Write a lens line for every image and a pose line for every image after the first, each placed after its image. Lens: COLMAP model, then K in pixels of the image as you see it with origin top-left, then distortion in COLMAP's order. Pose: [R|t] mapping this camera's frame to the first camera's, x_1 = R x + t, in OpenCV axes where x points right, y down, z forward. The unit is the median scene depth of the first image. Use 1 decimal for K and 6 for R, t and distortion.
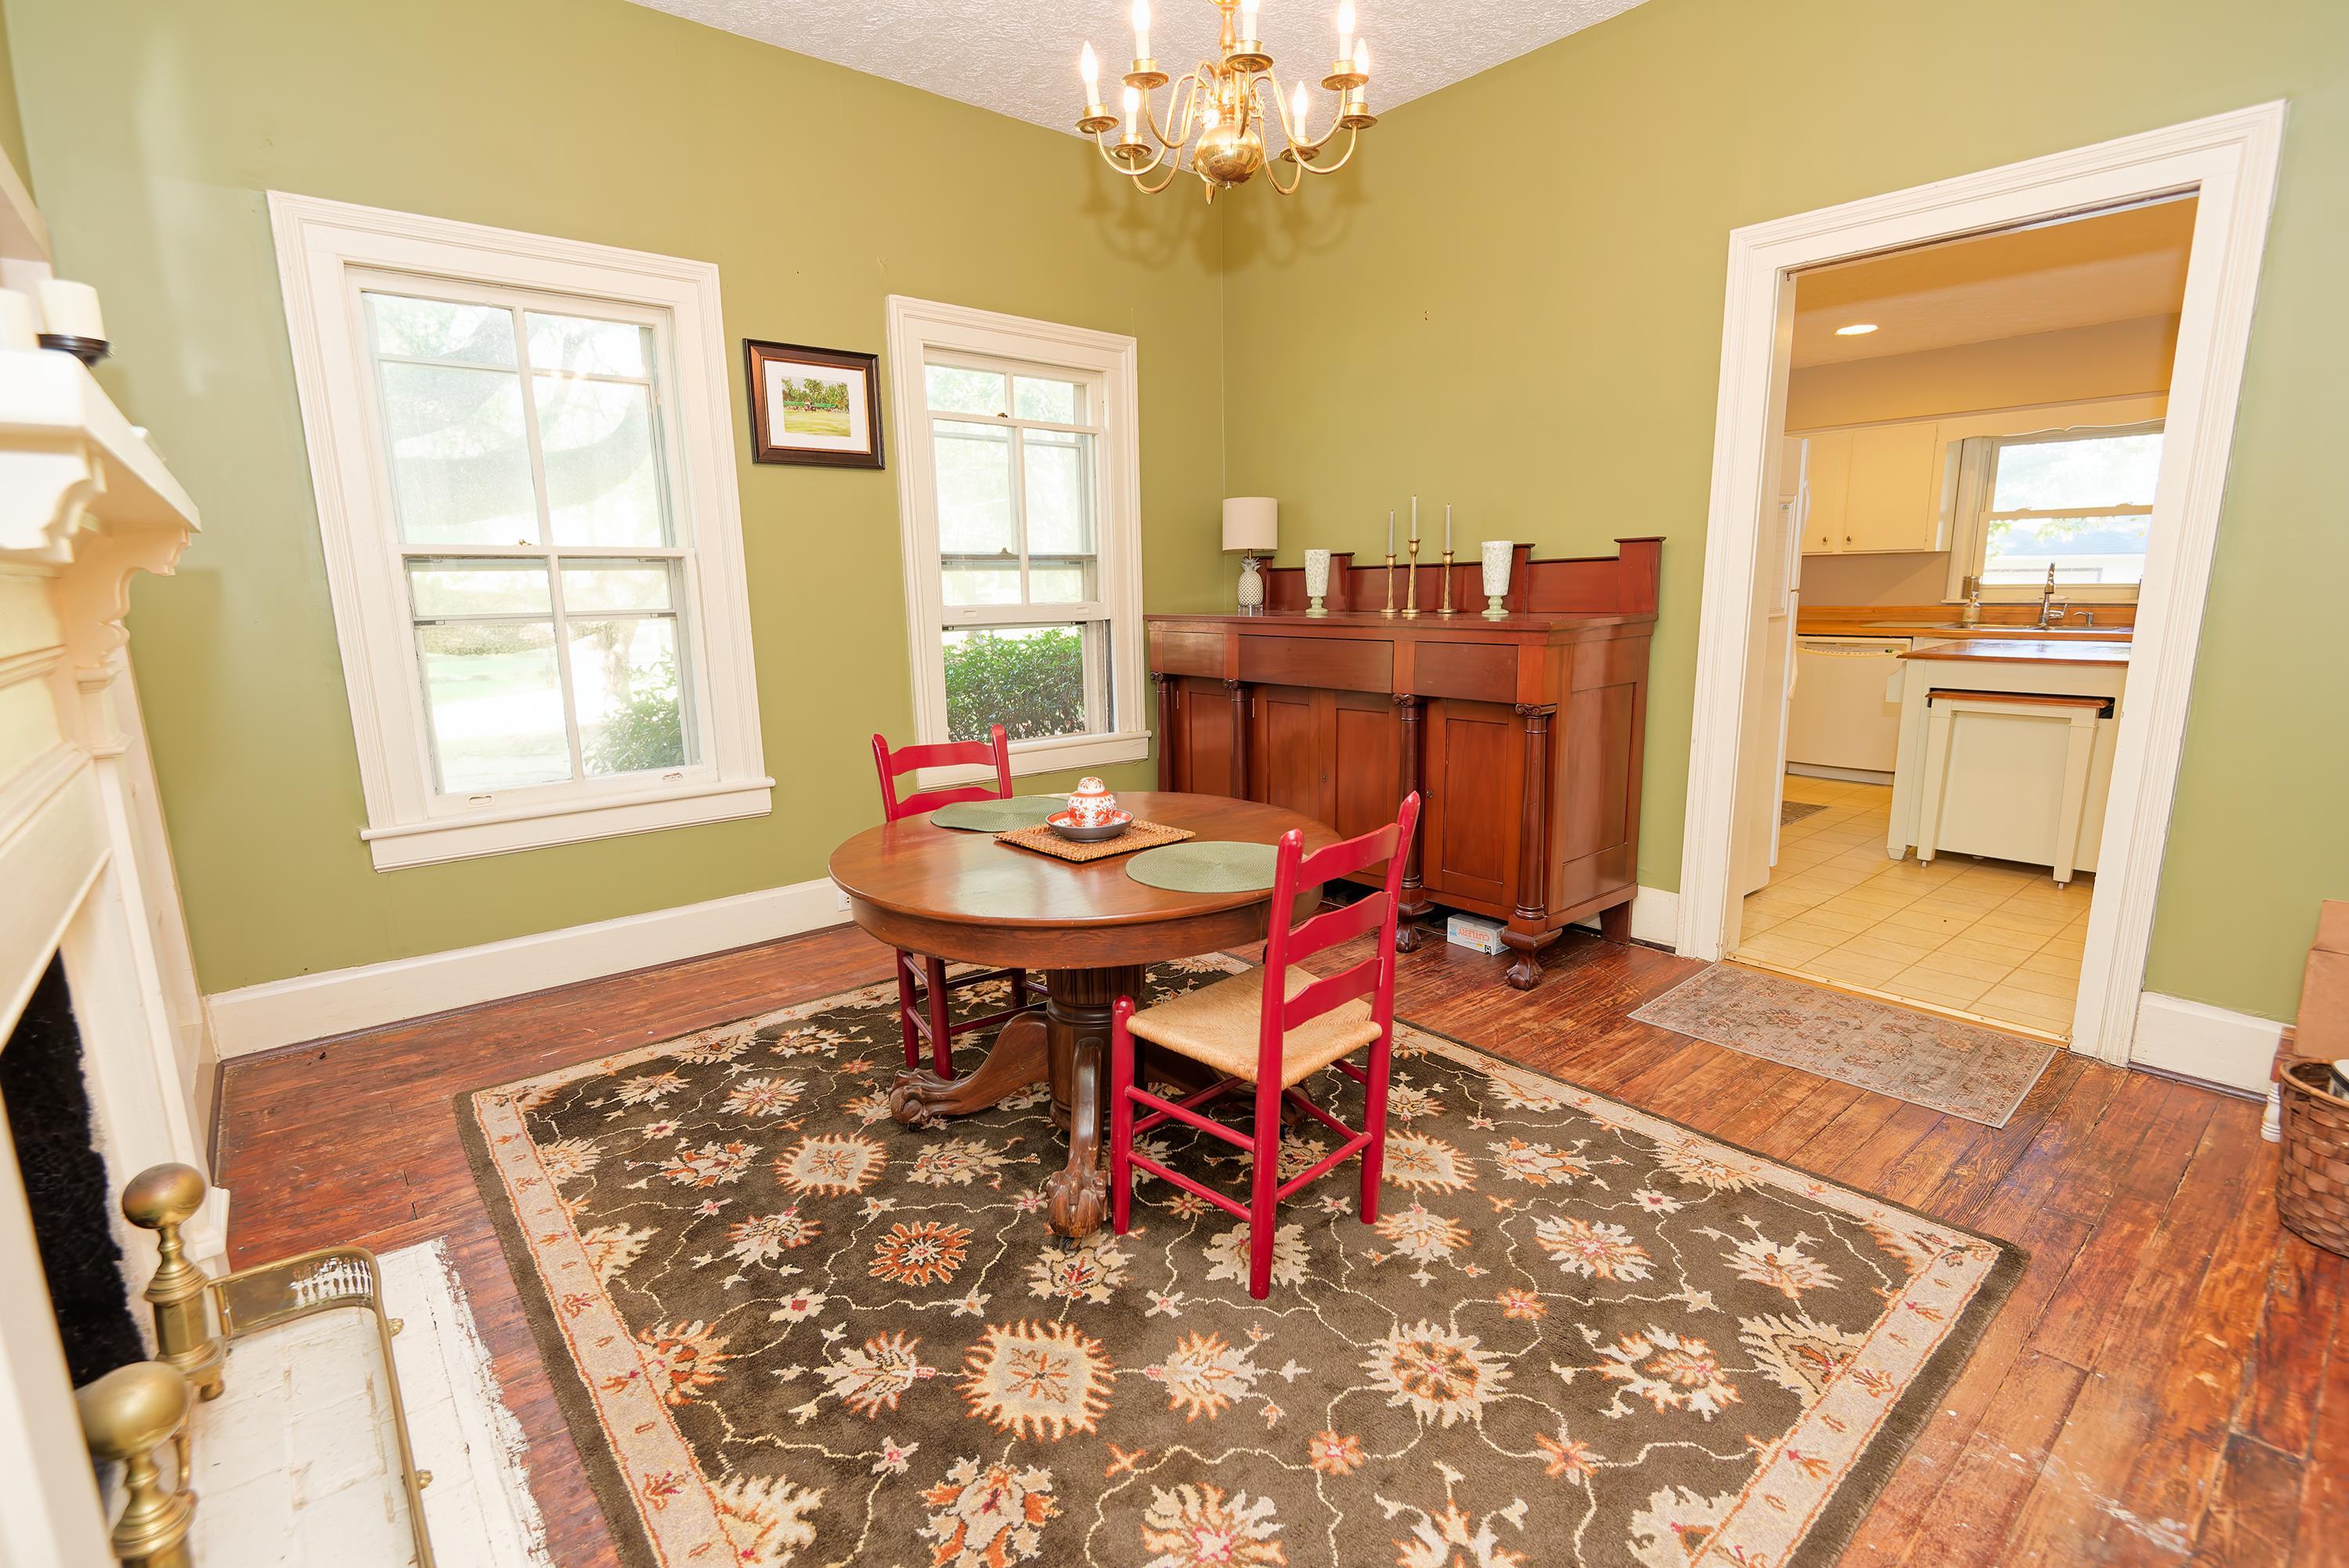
lens RADIAL K [[1075.9, 0, 1162.6], [0, 1075.9, 790.3], [0, 0, 1]] dist [0.002031, -0.004241]
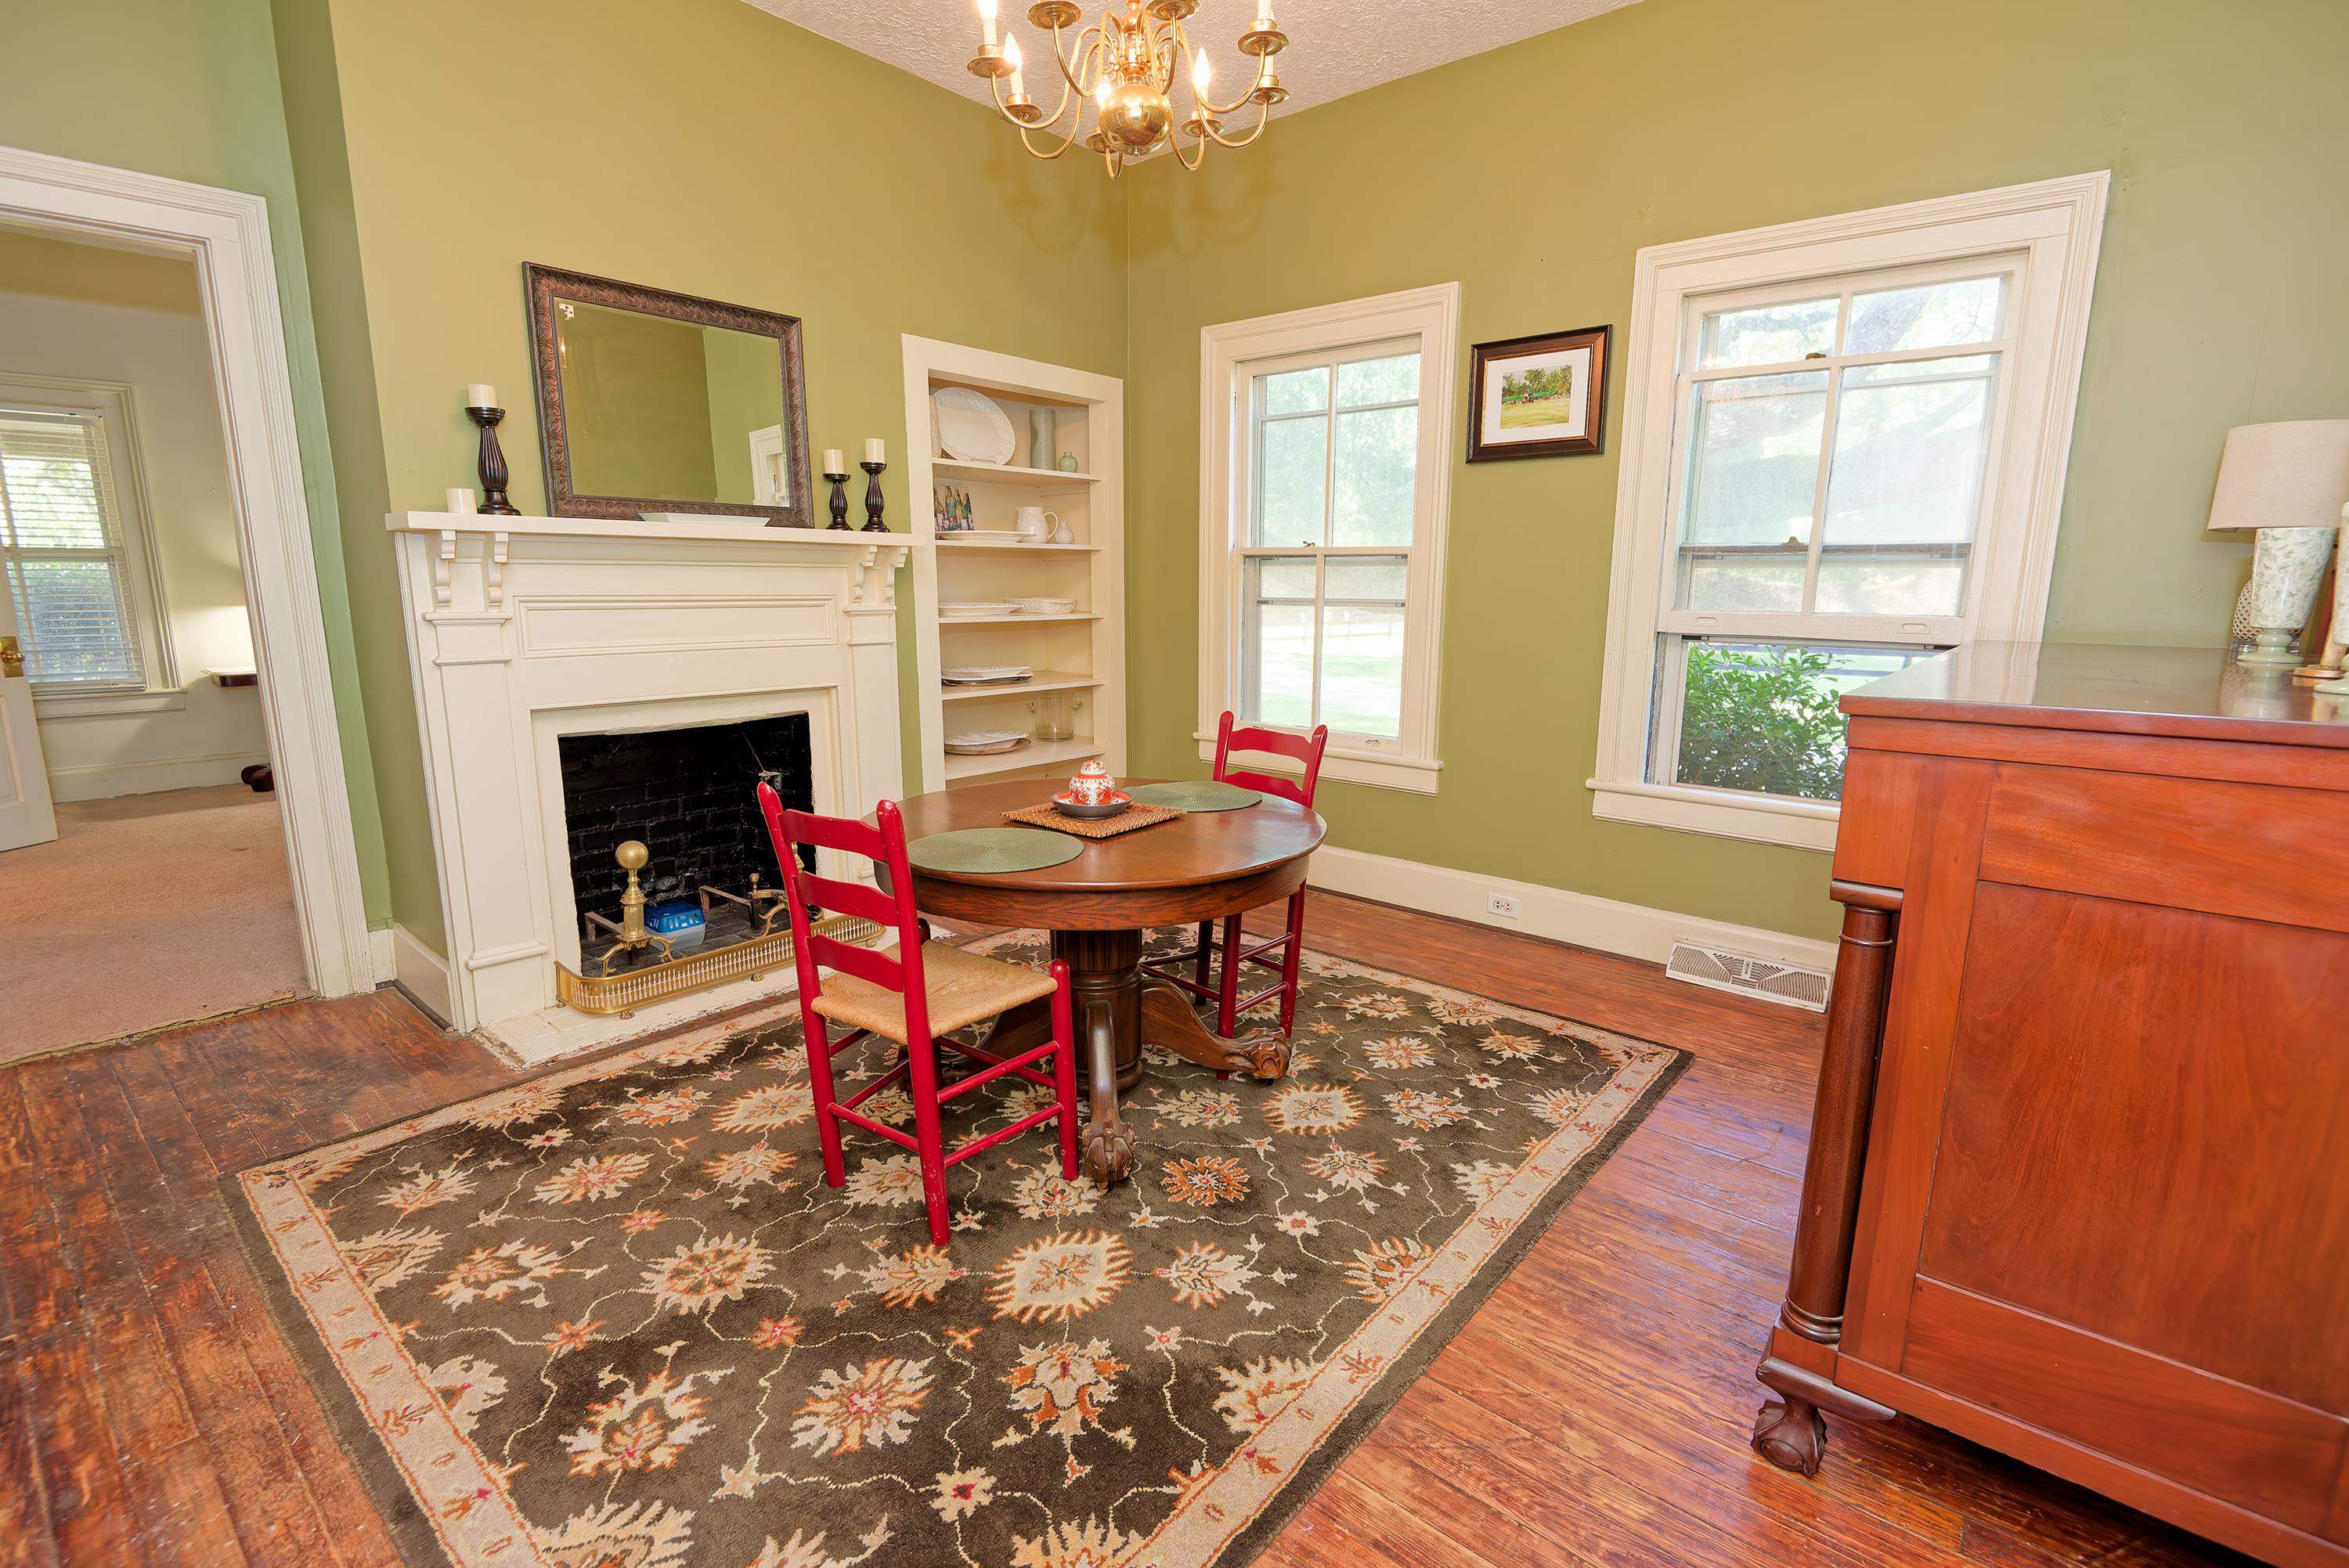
lens RADIAL K [[1075.9, 0, 1161.3], [0, 1075.9, 778.3], [0, 0, 1]] dist [0.002031, -0.004241]
pose [[0.164583, 0.194601, -0.966976, 0.826179], [-0.198789, 0.966773, 0.160725, -0.150731], [0.966124, 0.165772, 0.197799, 0.715887]]
